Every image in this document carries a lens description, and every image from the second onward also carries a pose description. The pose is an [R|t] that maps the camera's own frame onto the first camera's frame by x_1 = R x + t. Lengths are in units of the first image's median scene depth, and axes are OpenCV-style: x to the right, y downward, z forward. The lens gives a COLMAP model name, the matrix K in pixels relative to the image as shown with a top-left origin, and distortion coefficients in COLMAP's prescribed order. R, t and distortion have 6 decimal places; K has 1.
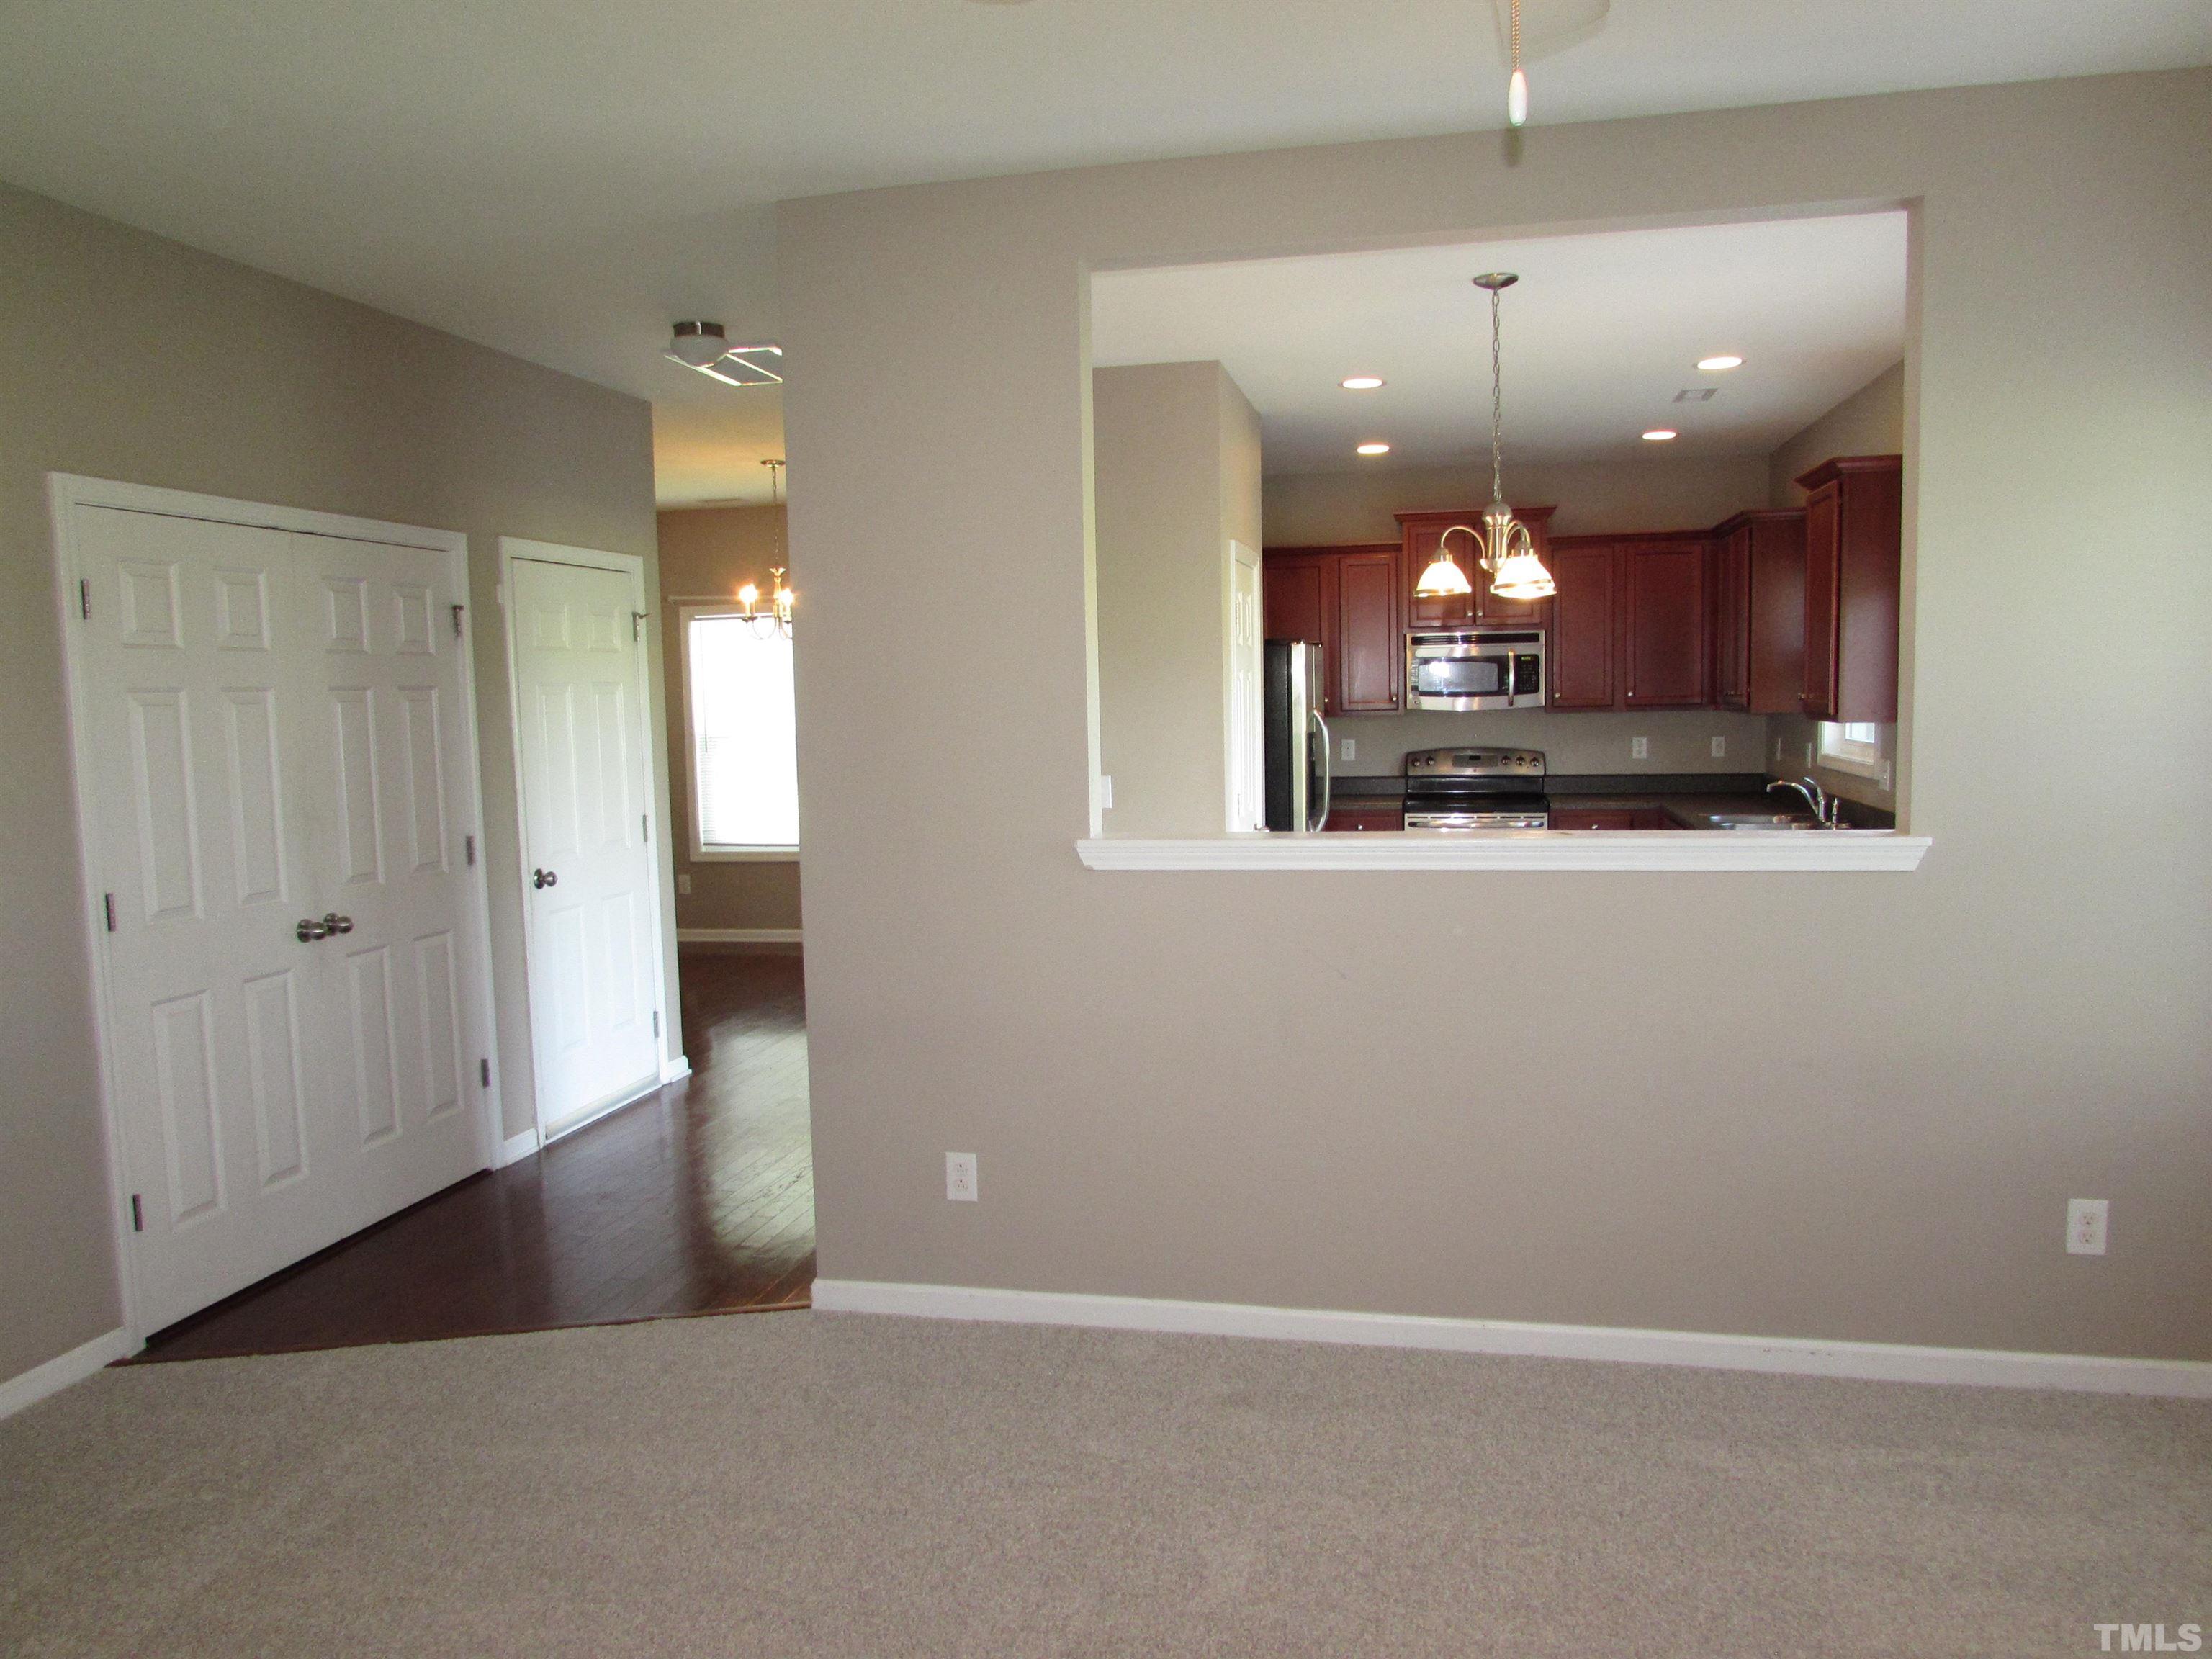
lens RADIAL K [[1558.1, 0, 1112.2], [0, 1558.1, 827.7], [0, 0, 1]] dist [-0.028281, 0.002811]
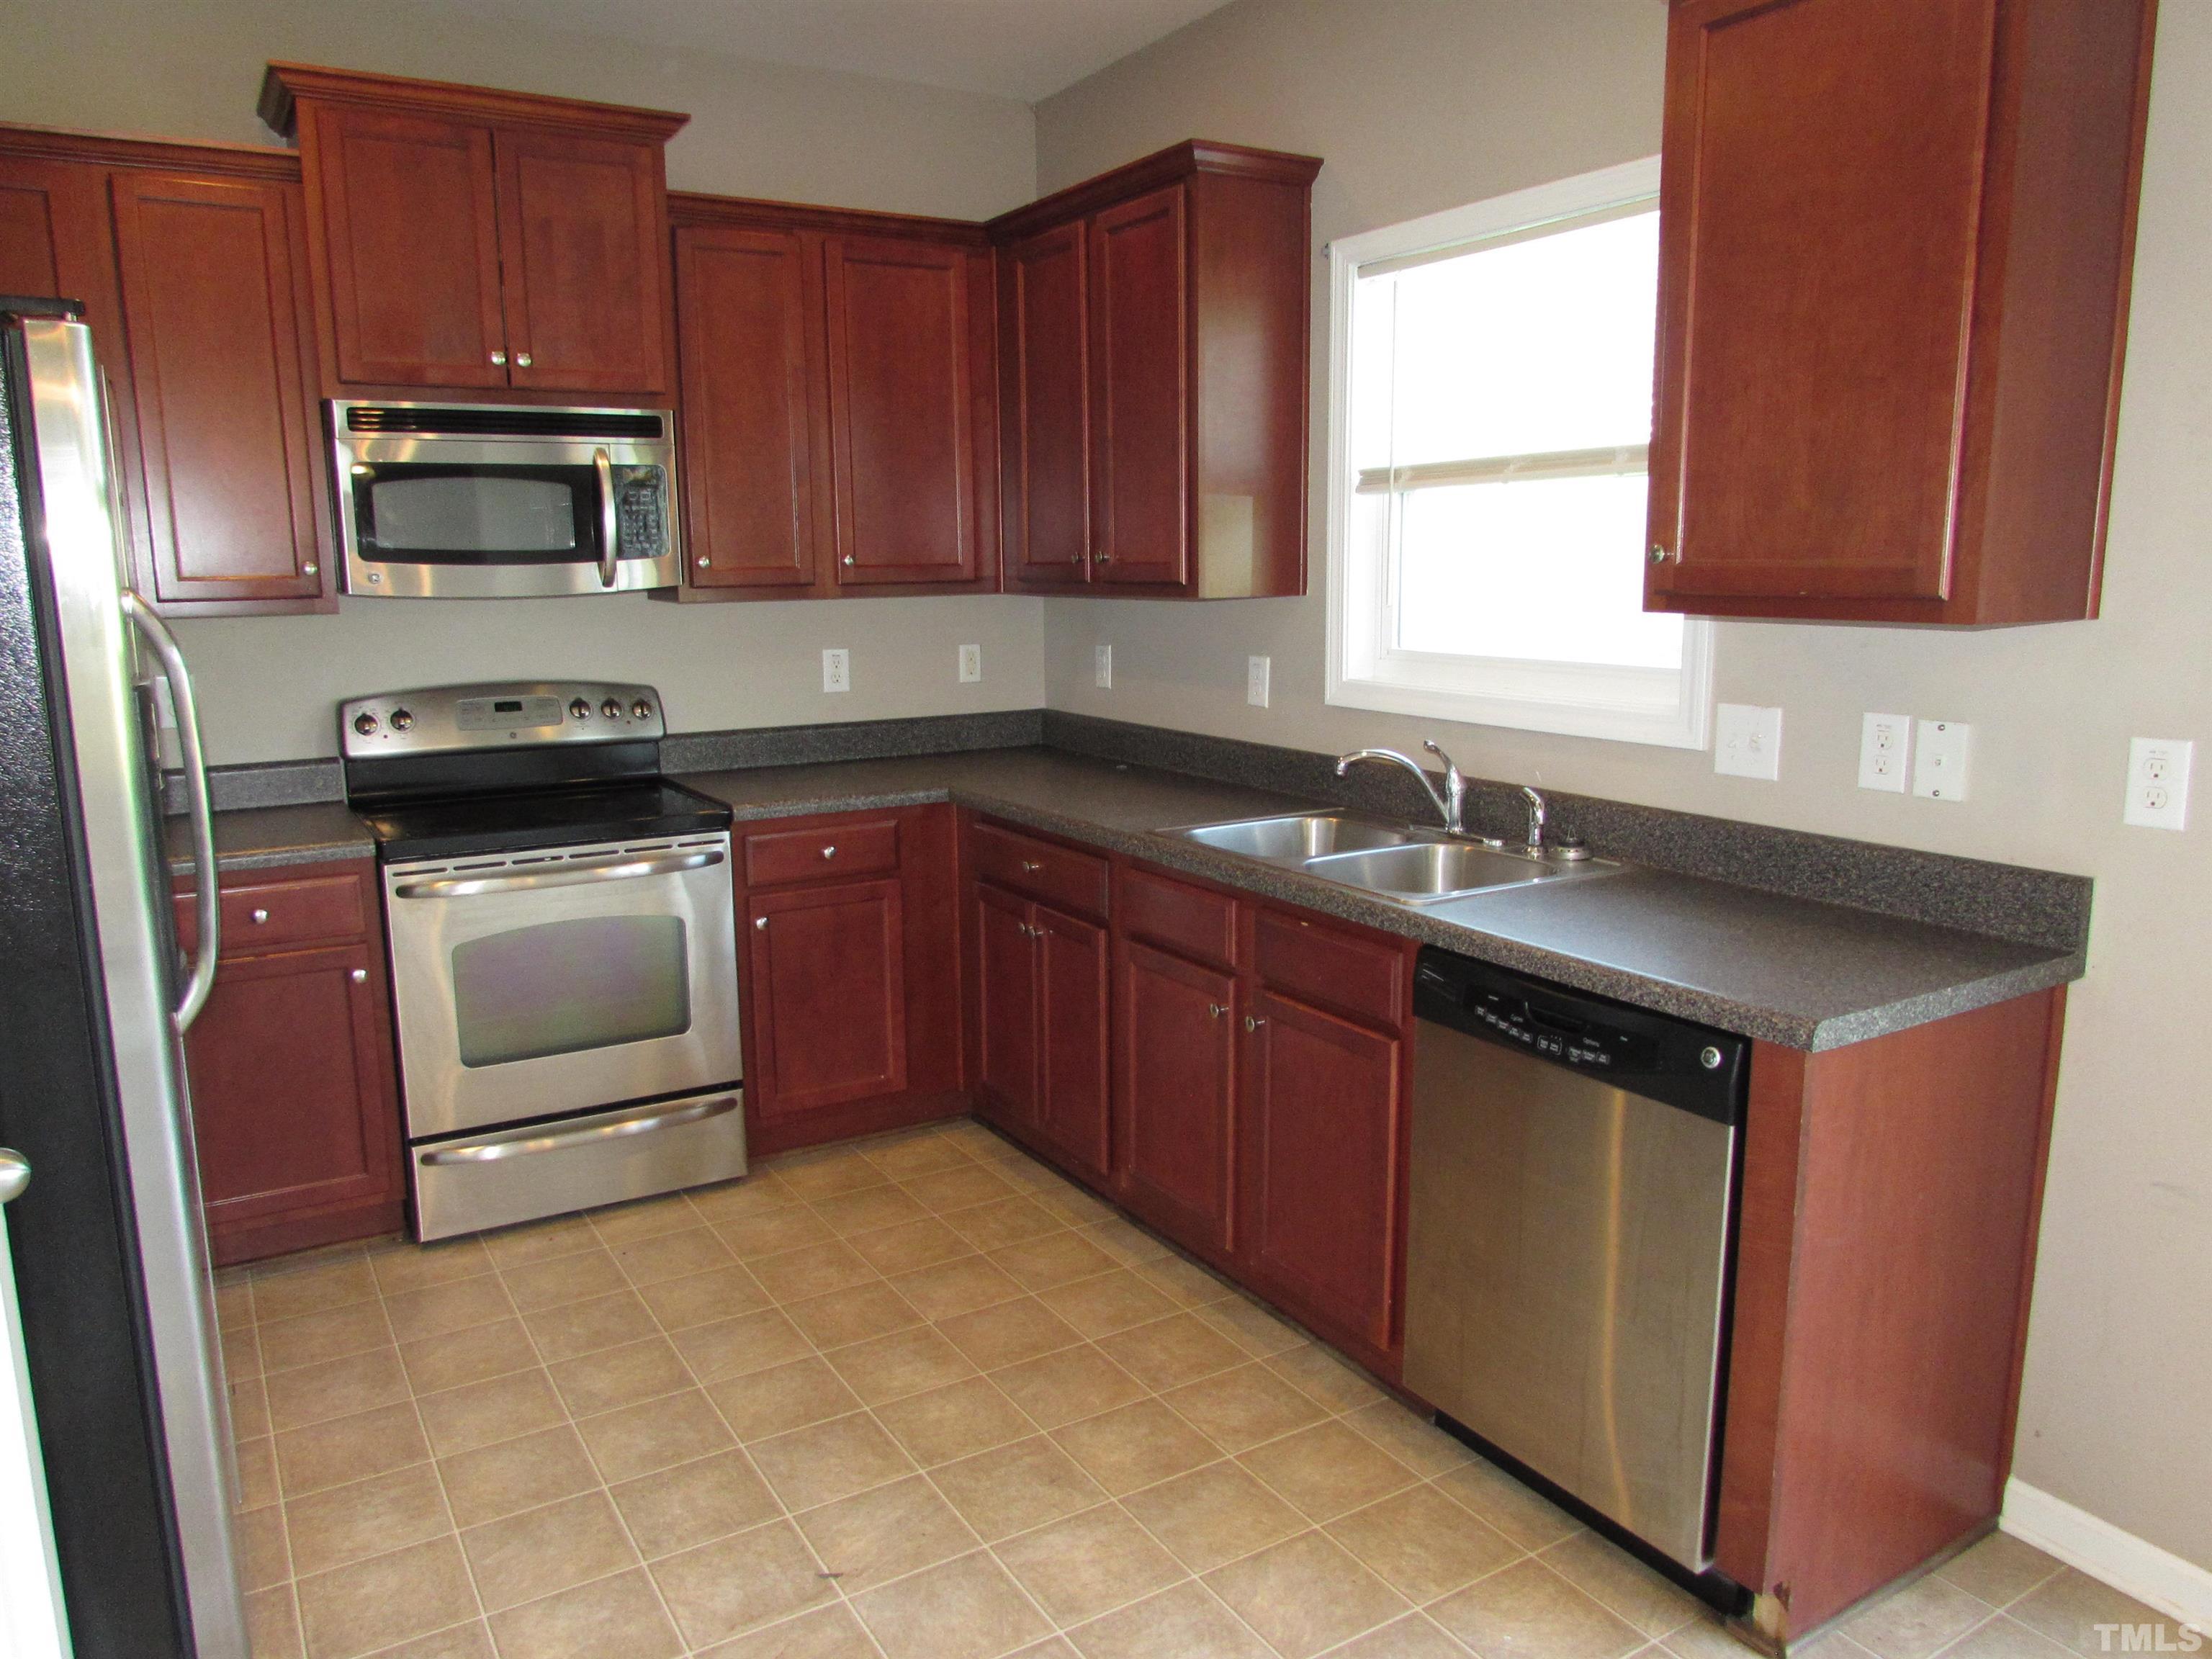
lens RADIAL K [[1558.1, 0, 1110.4], [0, 1558.1, 830.6], [0, 0, 1]] dist [-0.028281, 0.002811]
pose [[0.718363, -0.106673, 0.687441, 0.054127], [0.057045, 0.993878, 0.094614, -0.043692], [-0.693325, -0.028753, 0.720051, 0.593432]]
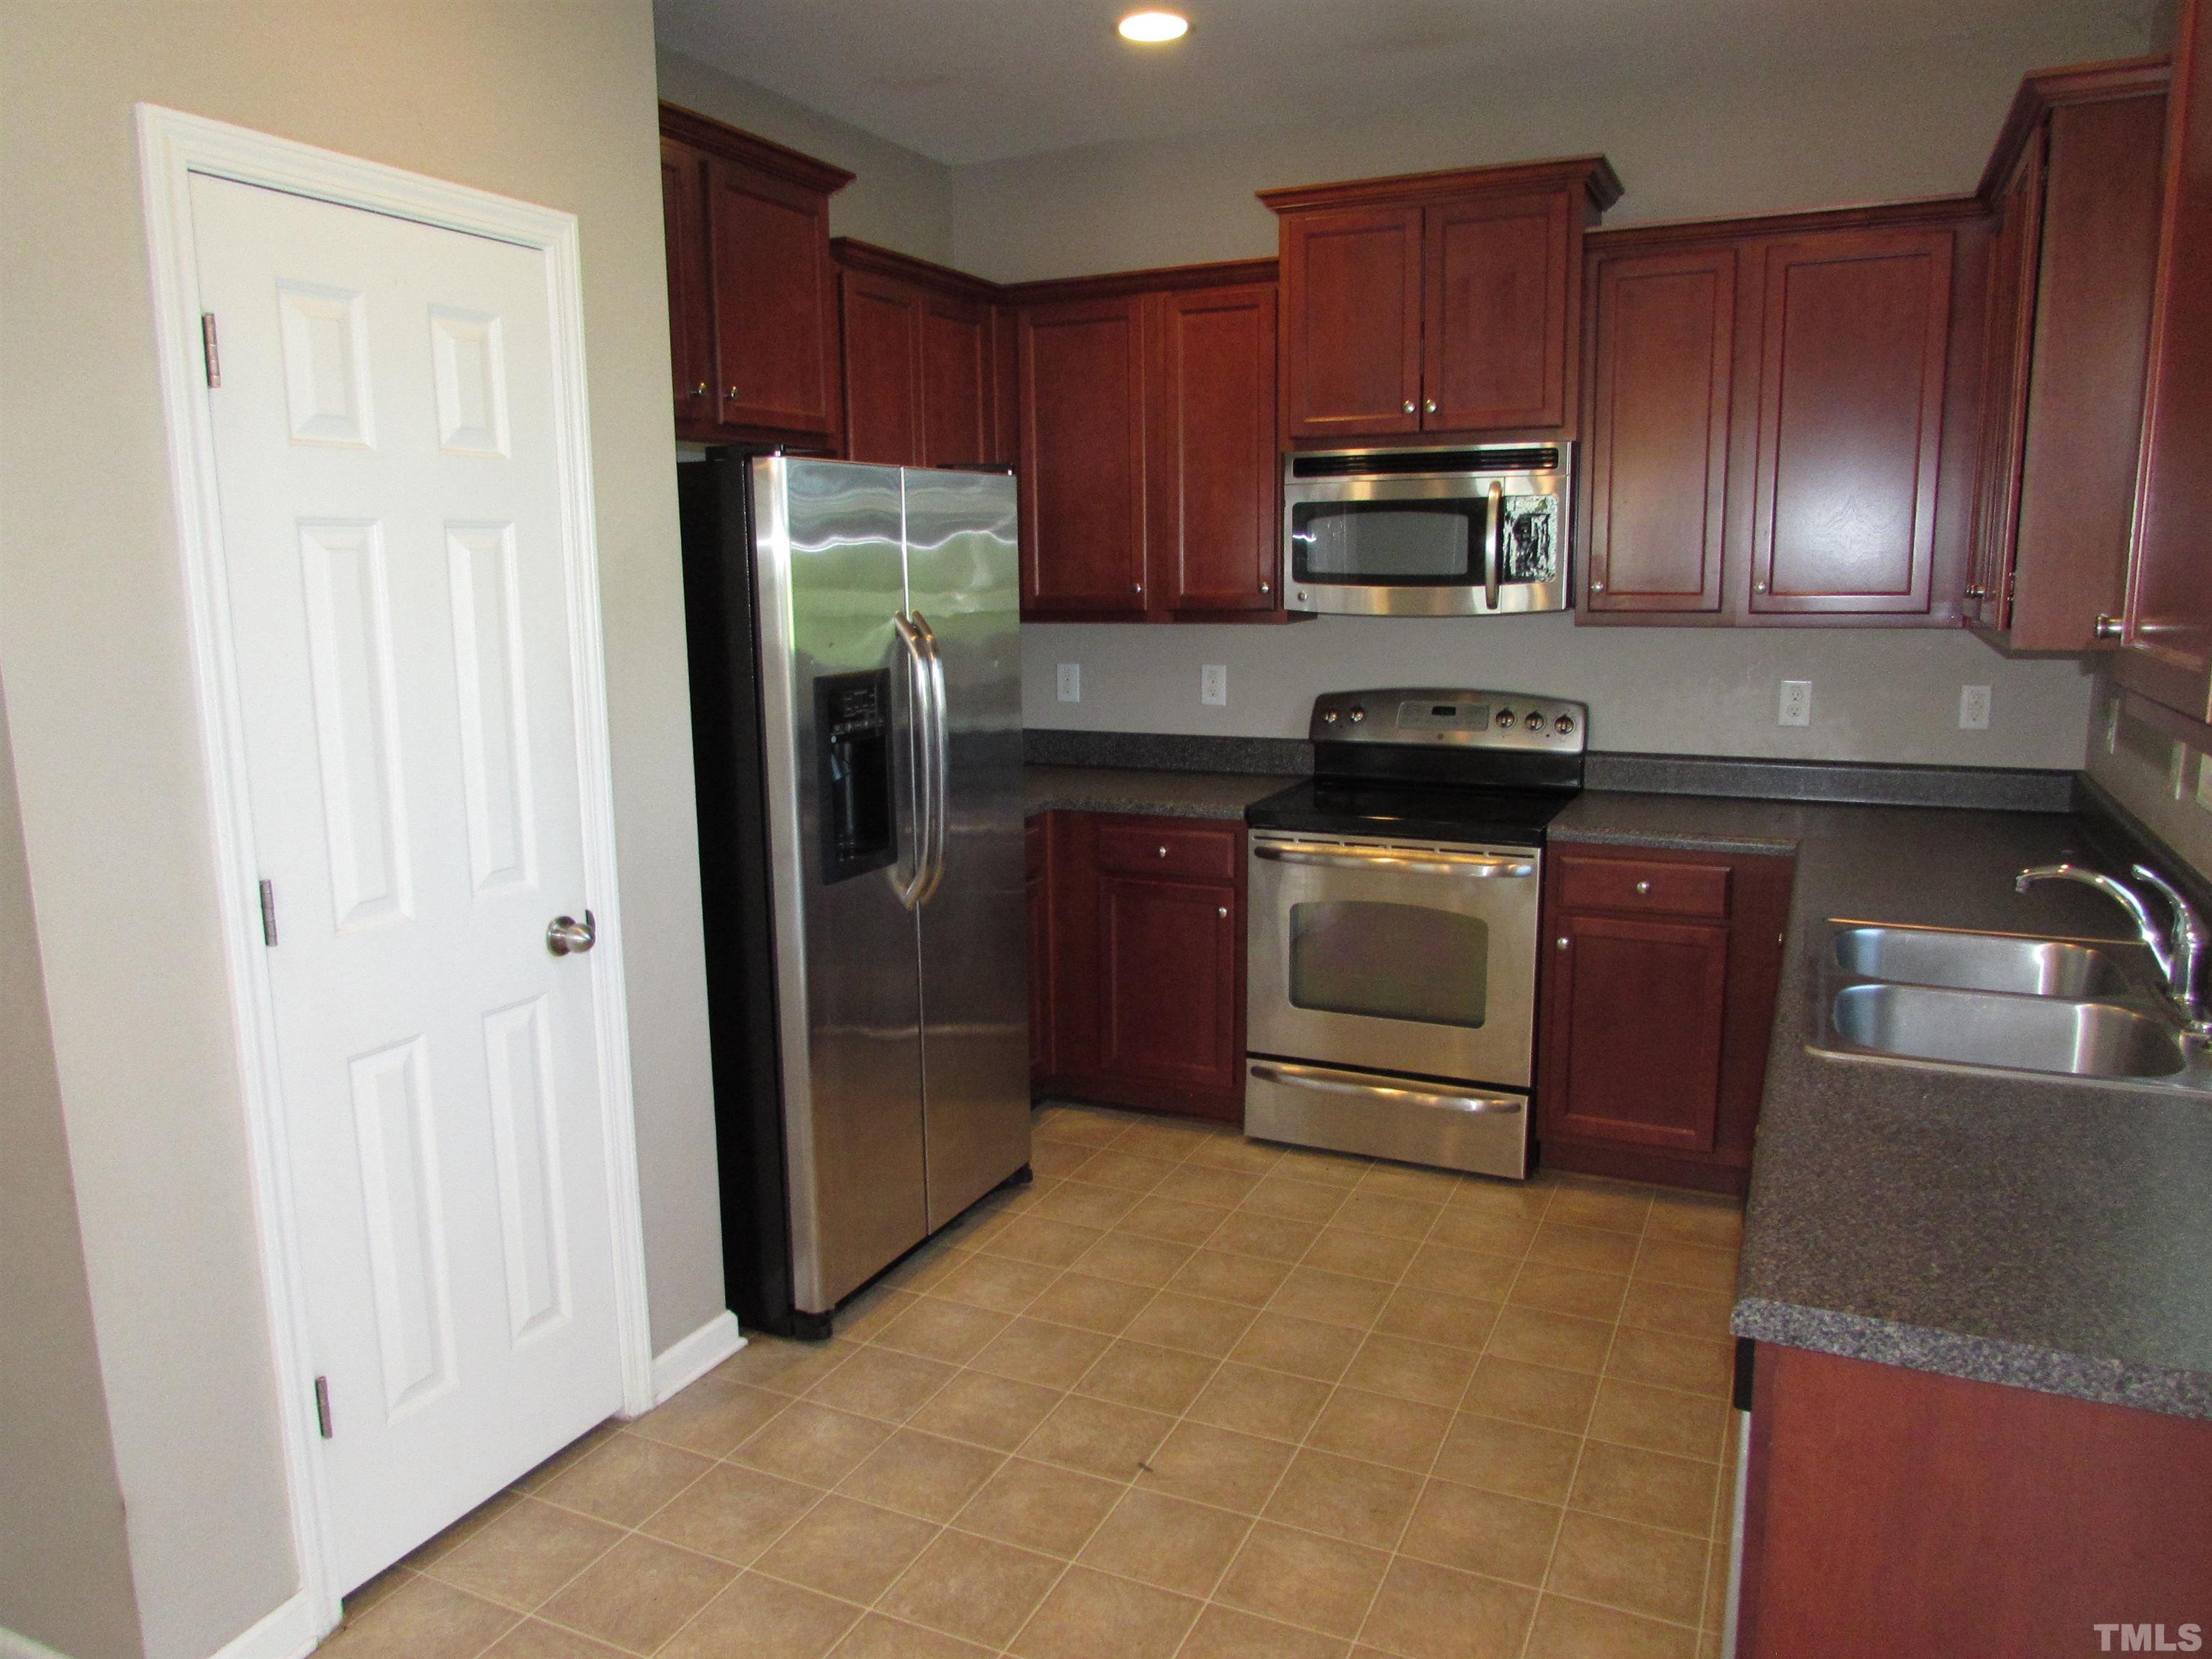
lens RADIAL K [[1558.1, 0, 1114.9], [0, 1558.1, 827.7], [0, 0, 1]] dist [-0.028281, 0.002811]
pose [[0.977610, 0.047094, -0.205090, 0.244995], [-0.031695, 0.996470, 0.077732, -0.045136], [0.208026, -0.069491, 0.975652, 0.518378]]
